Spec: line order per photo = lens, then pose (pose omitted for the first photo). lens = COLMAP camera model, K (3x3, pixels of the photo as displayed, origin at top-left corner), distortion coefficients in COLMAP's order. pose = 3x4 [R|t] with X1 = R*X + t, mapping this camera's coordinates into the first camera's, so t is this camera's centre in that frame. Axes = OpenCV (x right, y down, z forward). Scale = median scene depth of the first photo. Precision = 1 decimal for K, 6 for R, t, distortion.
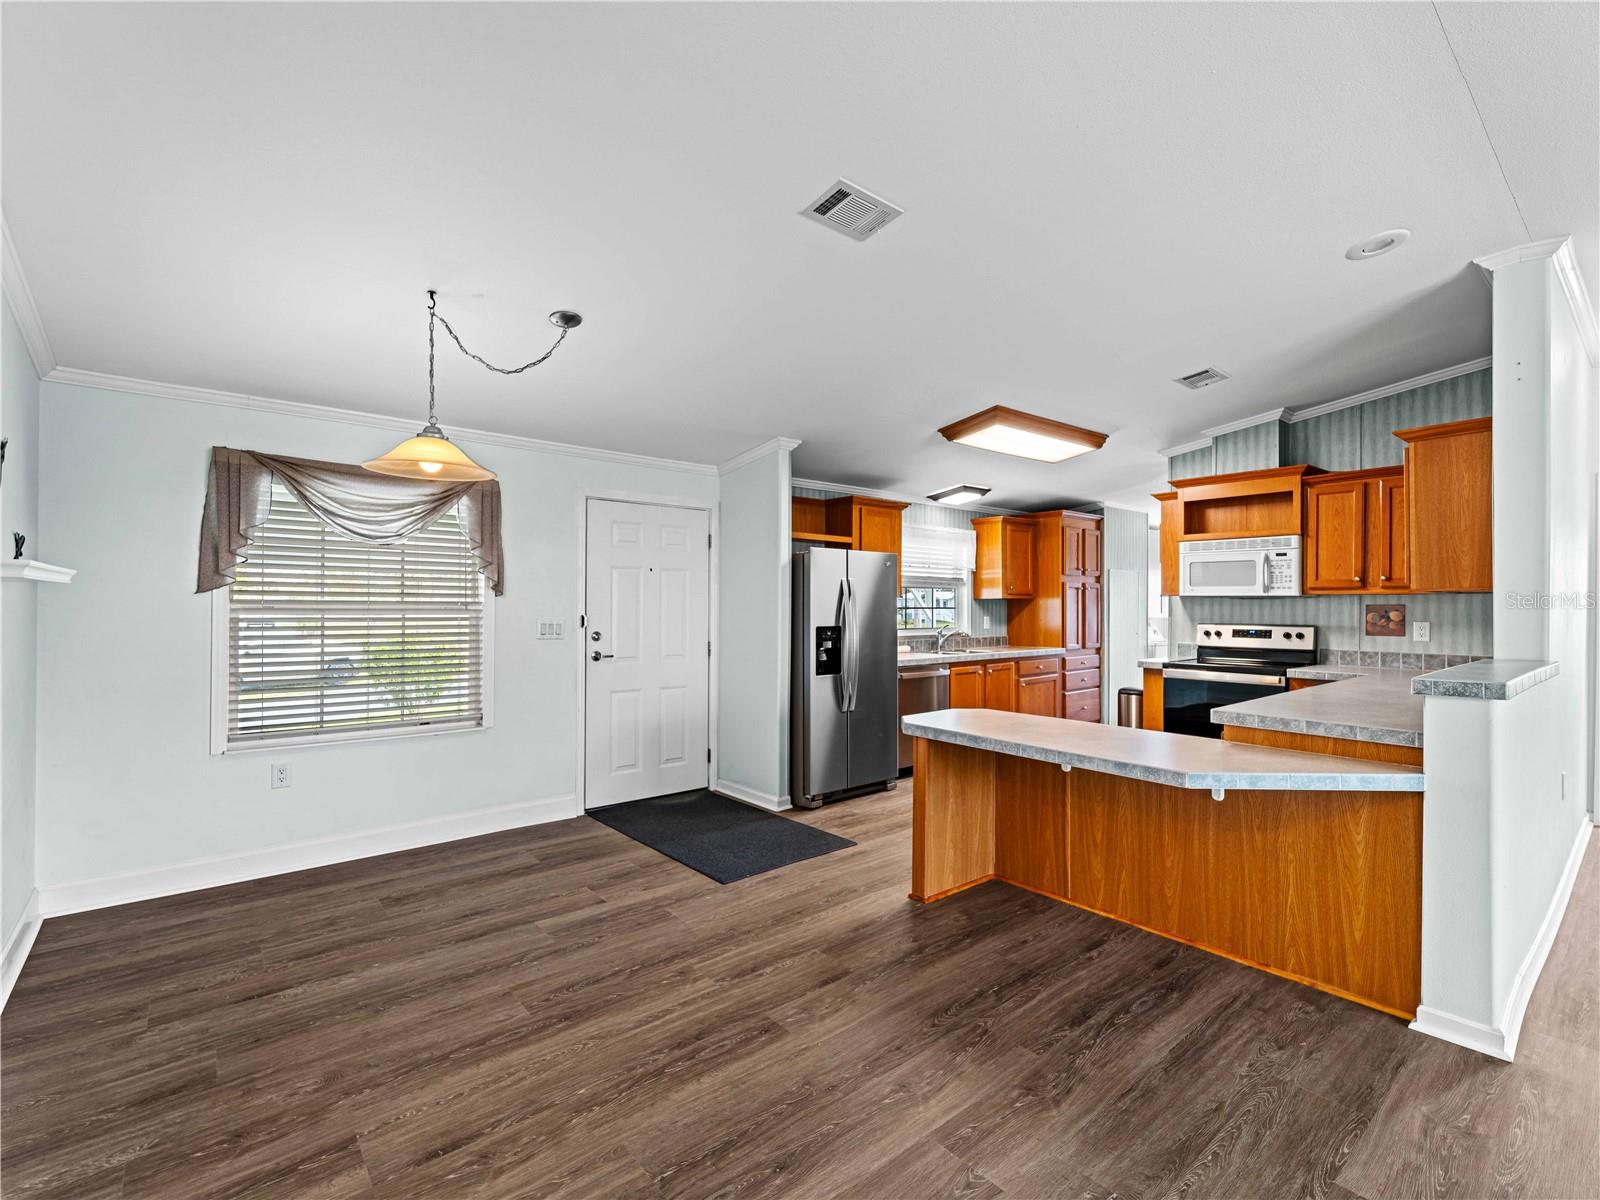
lens RADIAL K [[729.9, 0, 799.8], [0, 729.9, 602.9], [0, 0, 1]] dist [0.006674, -0.003401]
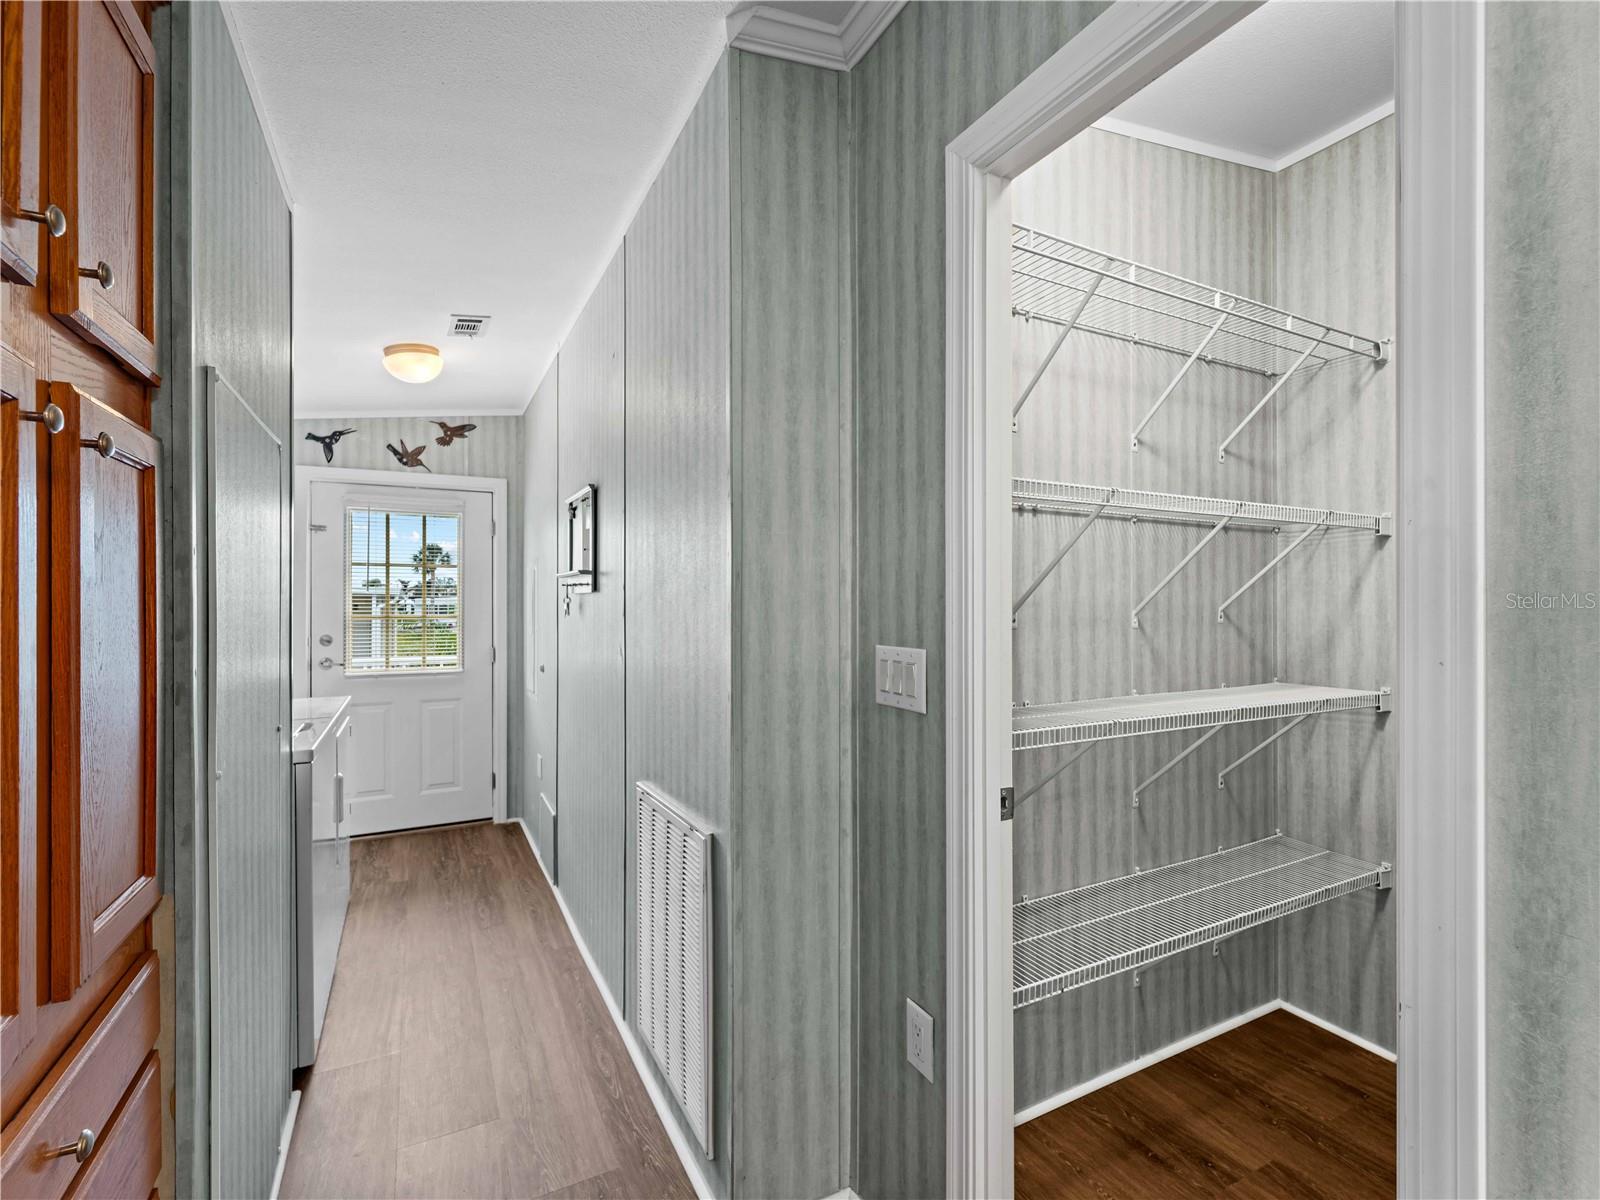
lens RADIAL K [[729.9, 0, 802.2], [0, 729.9, 605.5], [0, 0, 1]] dist [0.006674, -0.003401]
pose [[0.207254, -0.001630, 0.978286, 0.475344], [-0.001451, 0.999997, 0.001973, 0.007221], [-0.978286, -0.001829, 0.207251, 1.354380]]
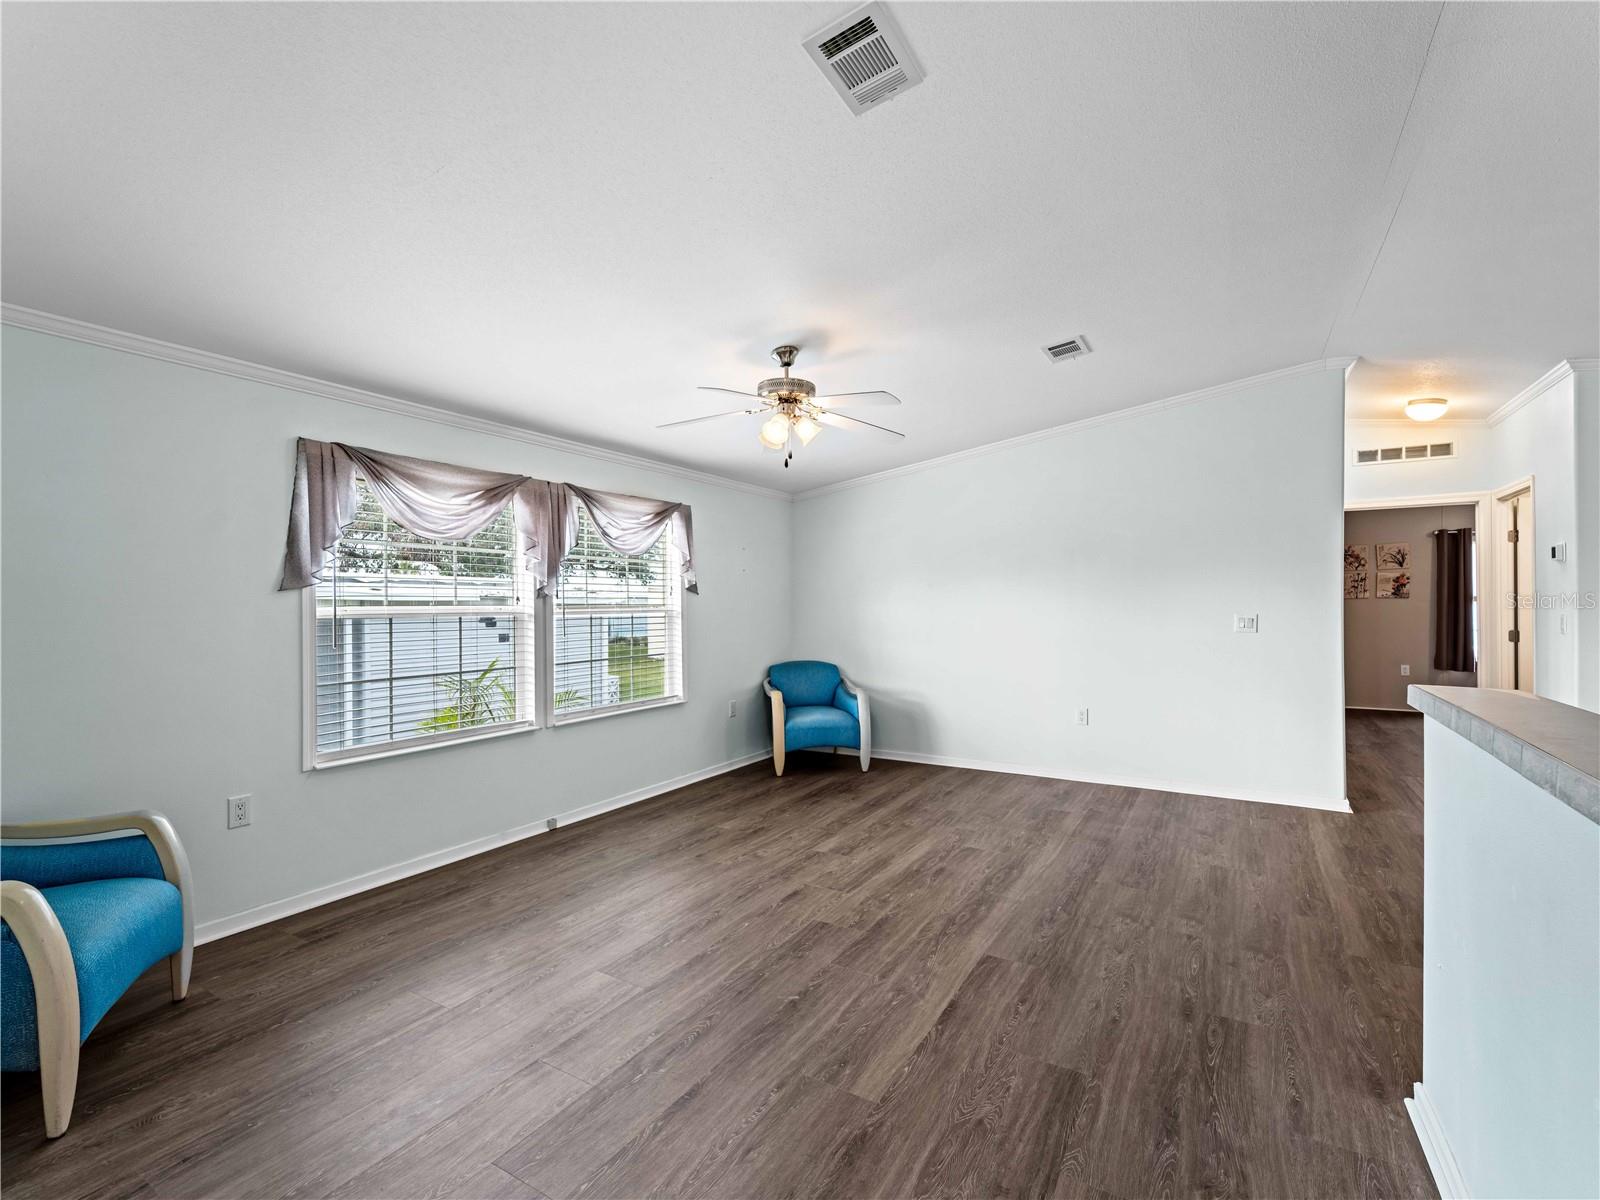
lens RADIAL K [[729.9, 0, 796.5], [0, 729.9, 608.9], [0, 0, 1]] dist [0.006674, -0.003401]
pose [[-0.945391, 0.005294, -0.325895, 0.893918], [0.004259, 0.999983, 0.003890, 0.004258], [0.325910, 0.002290, -0.945398, 0.727267]]
